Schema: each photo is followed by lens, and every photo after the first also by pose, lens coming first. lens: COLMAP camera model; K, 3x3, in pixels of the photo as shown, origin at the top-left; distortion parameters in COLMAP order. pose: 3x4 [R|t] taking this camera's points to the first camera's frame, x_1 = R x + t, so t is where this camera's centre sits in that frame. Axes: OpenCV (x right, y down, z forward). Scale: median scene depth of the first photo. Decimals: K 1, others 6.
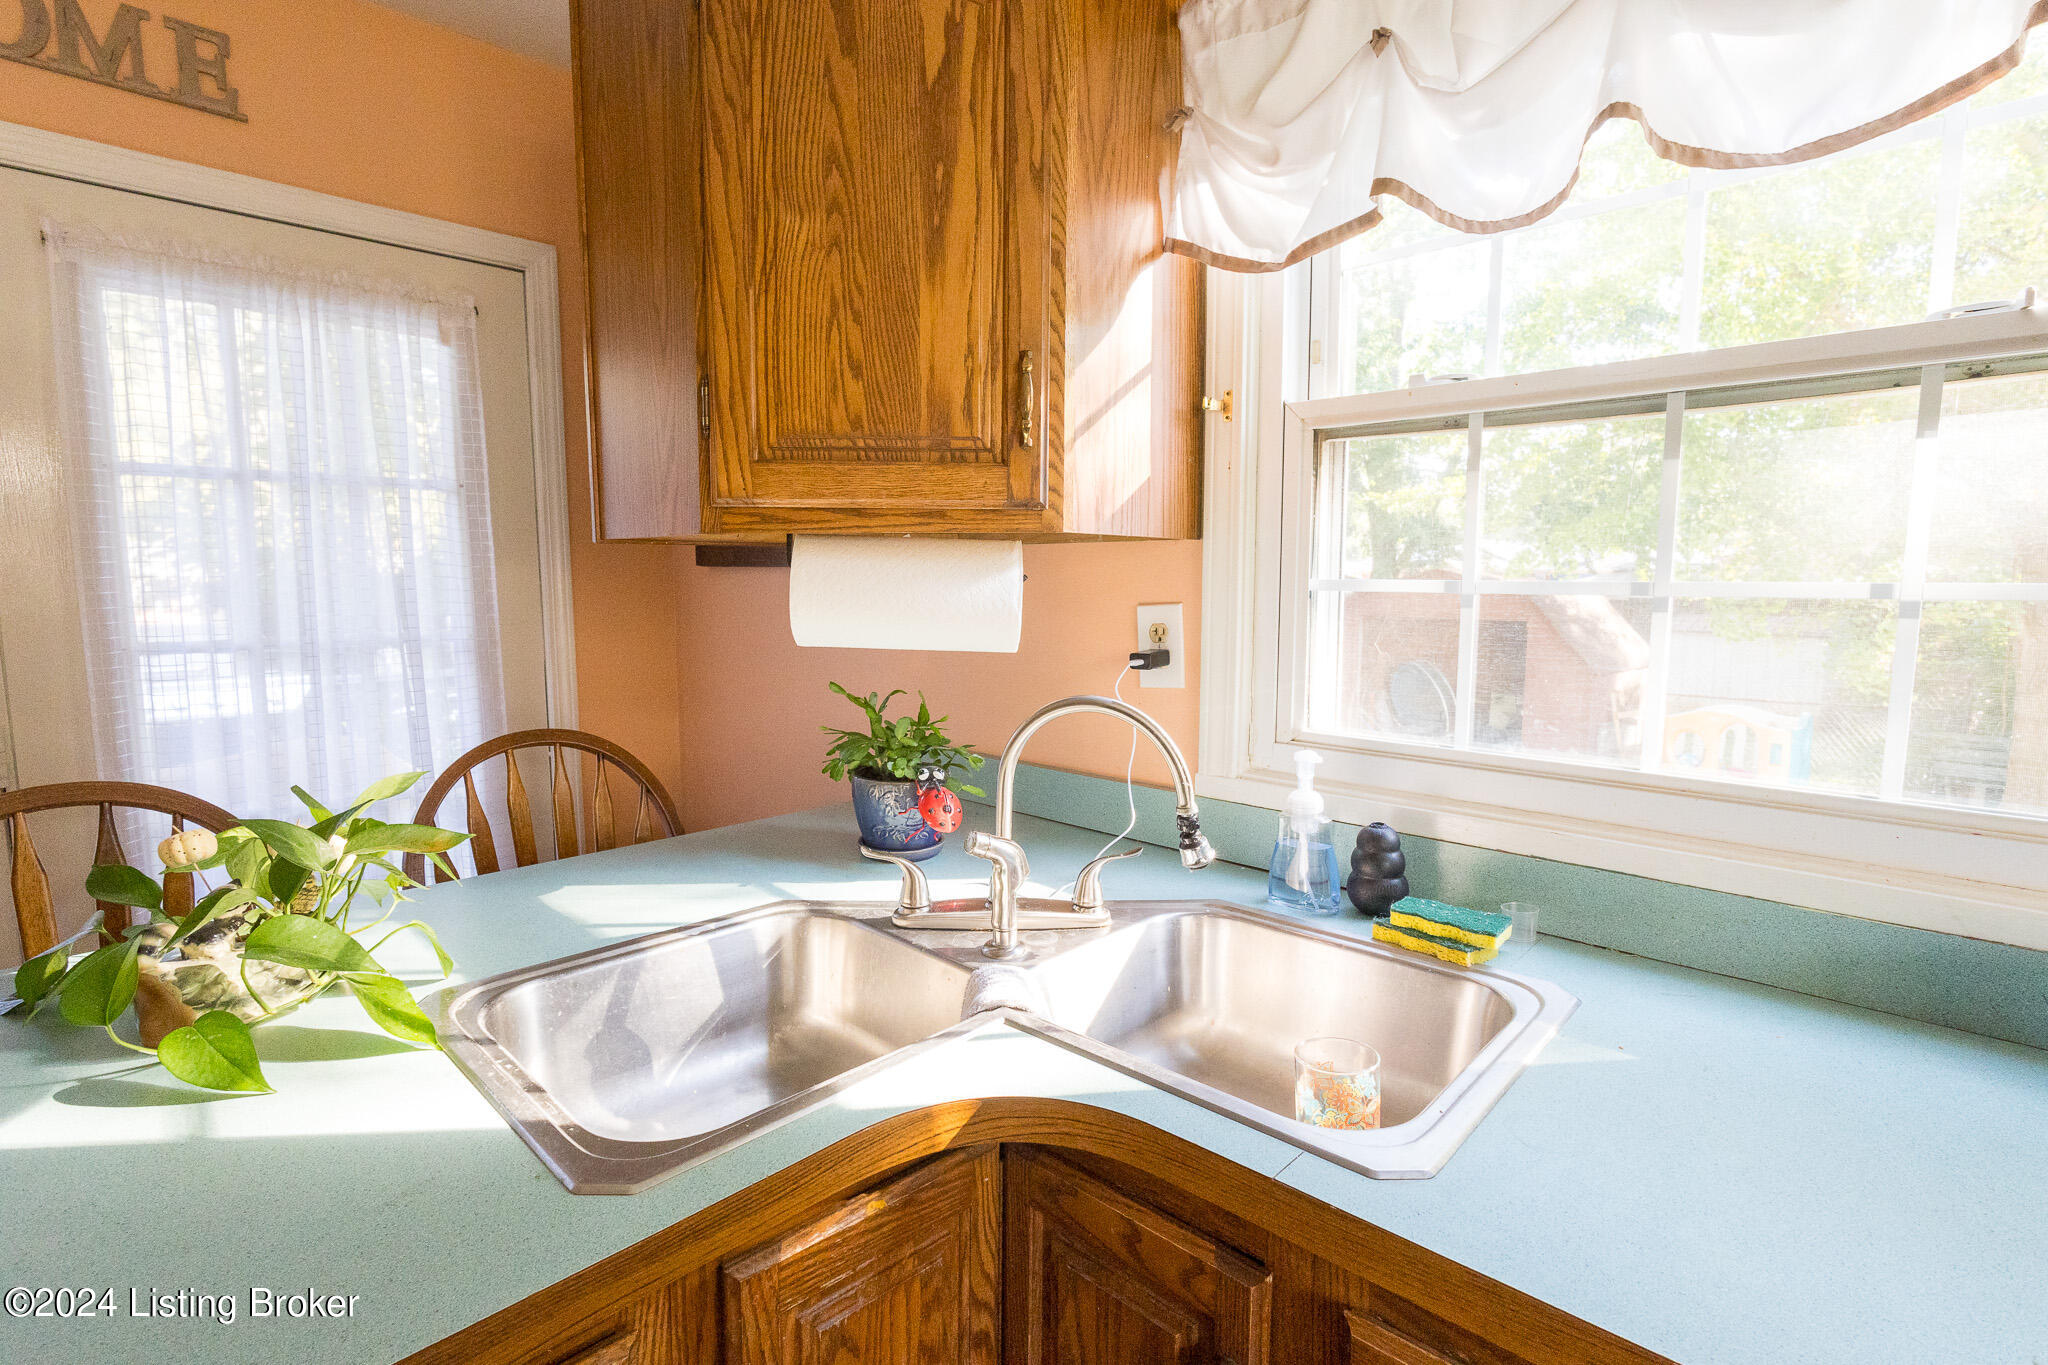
lens RADIAL K [[987.6, 0, 1024.0], [0, 987.6, 682.5], [0, 0, 1]] dist [-0.012583, 0.000998]
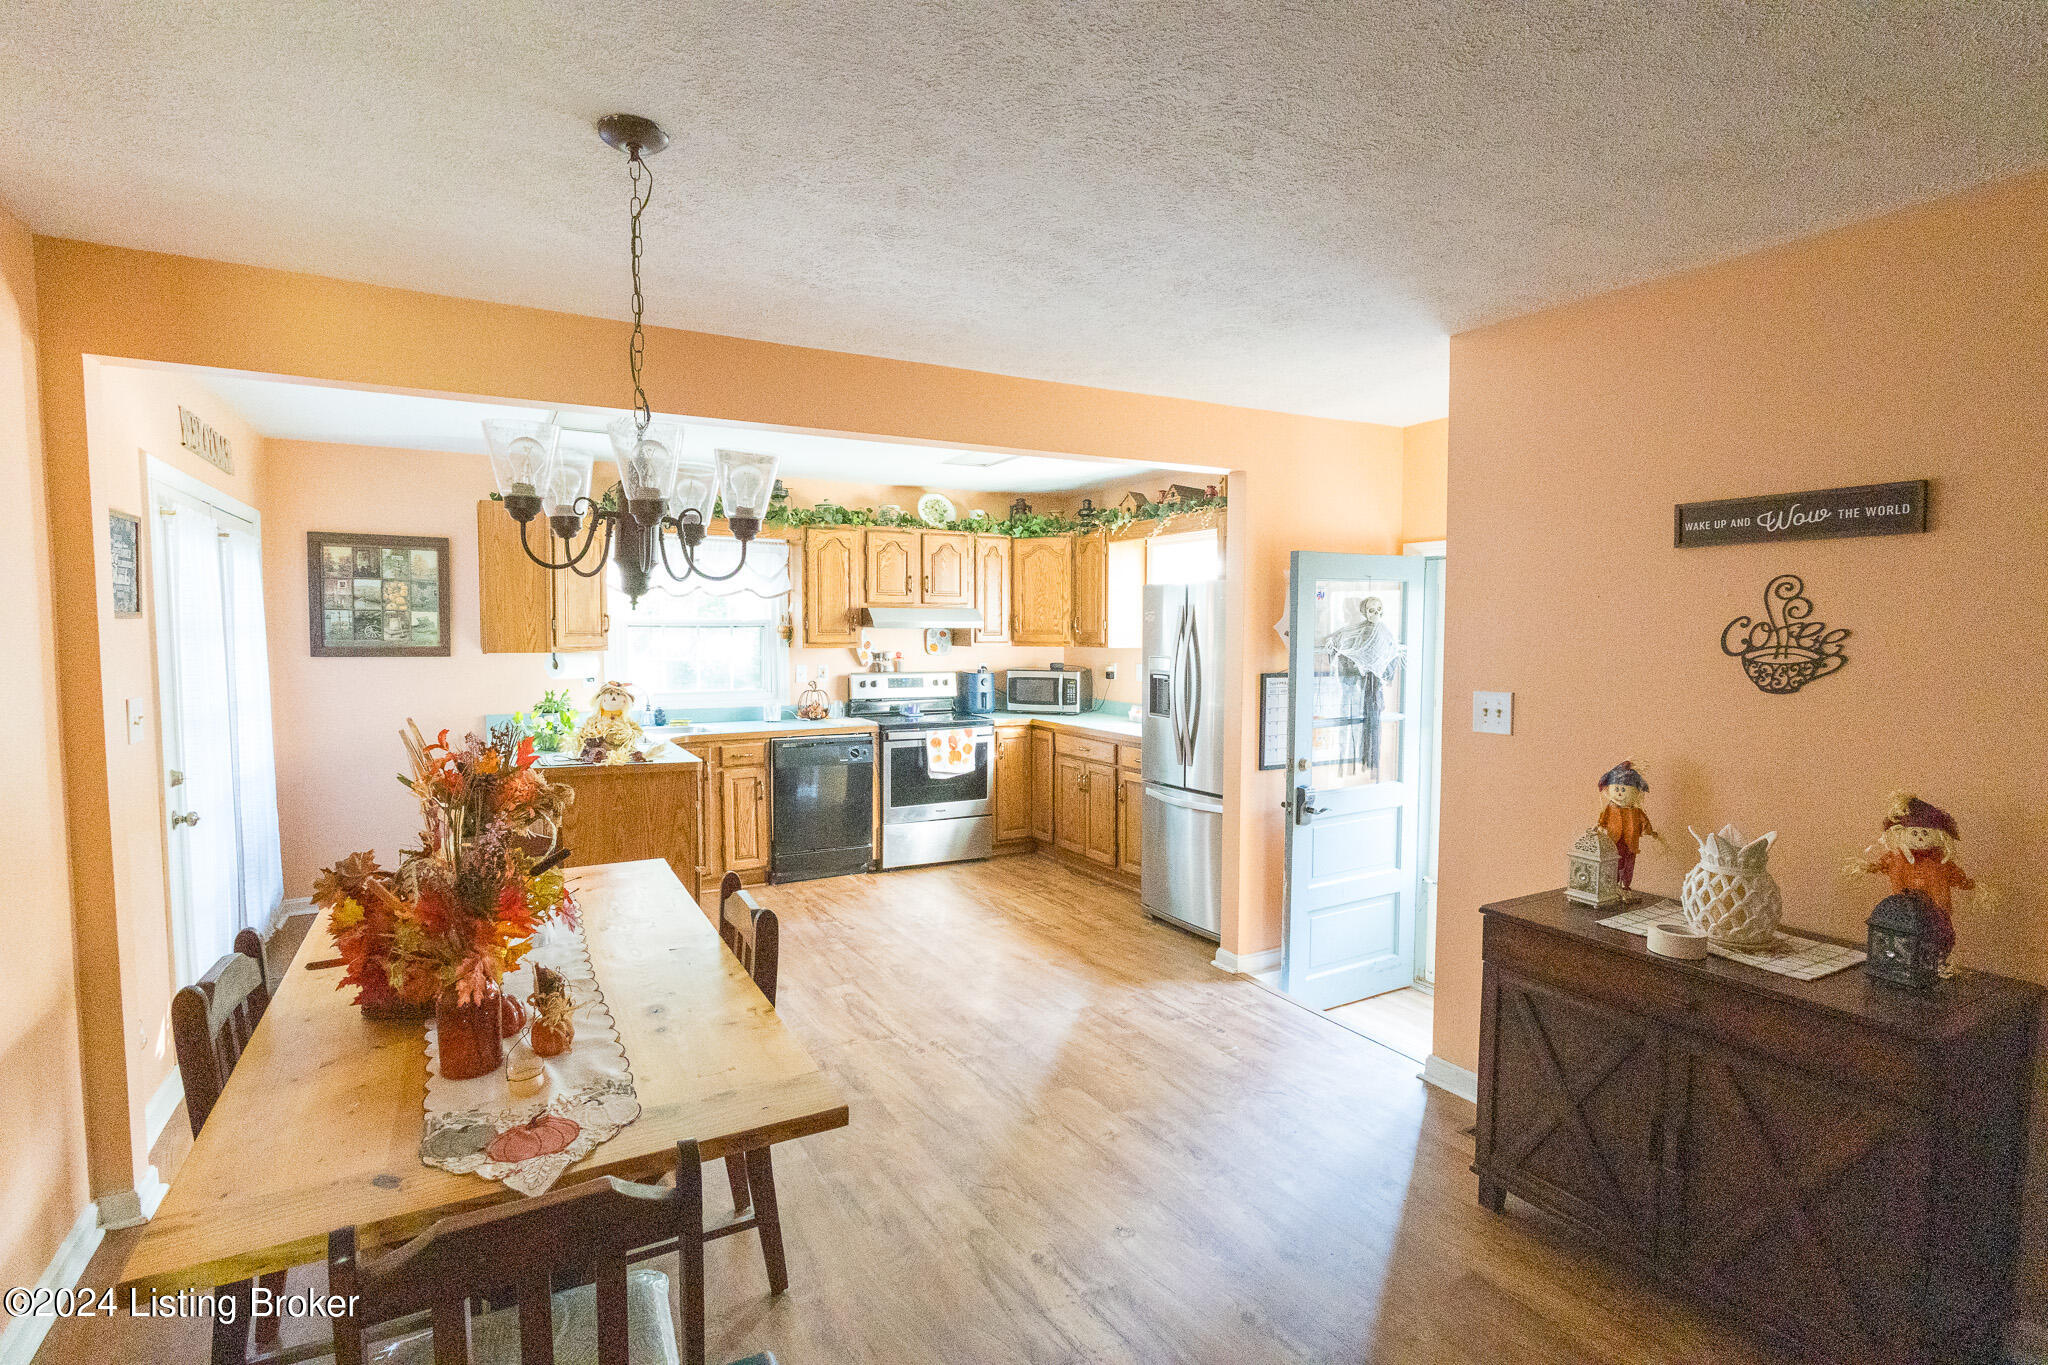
lens RADIAL K [[987.6, 0, 1024.0], [0, 987.6, 682.5], [0, 0, 1]] dist [-0.012583, 0.000998]
pose [[0.286751, -0.055854, 0.956376, -3.849287], [0.097474, 0.994819, 0.028873, 0.054041], [-0.953033, 0.084942, 0.290710, -2.196638]]
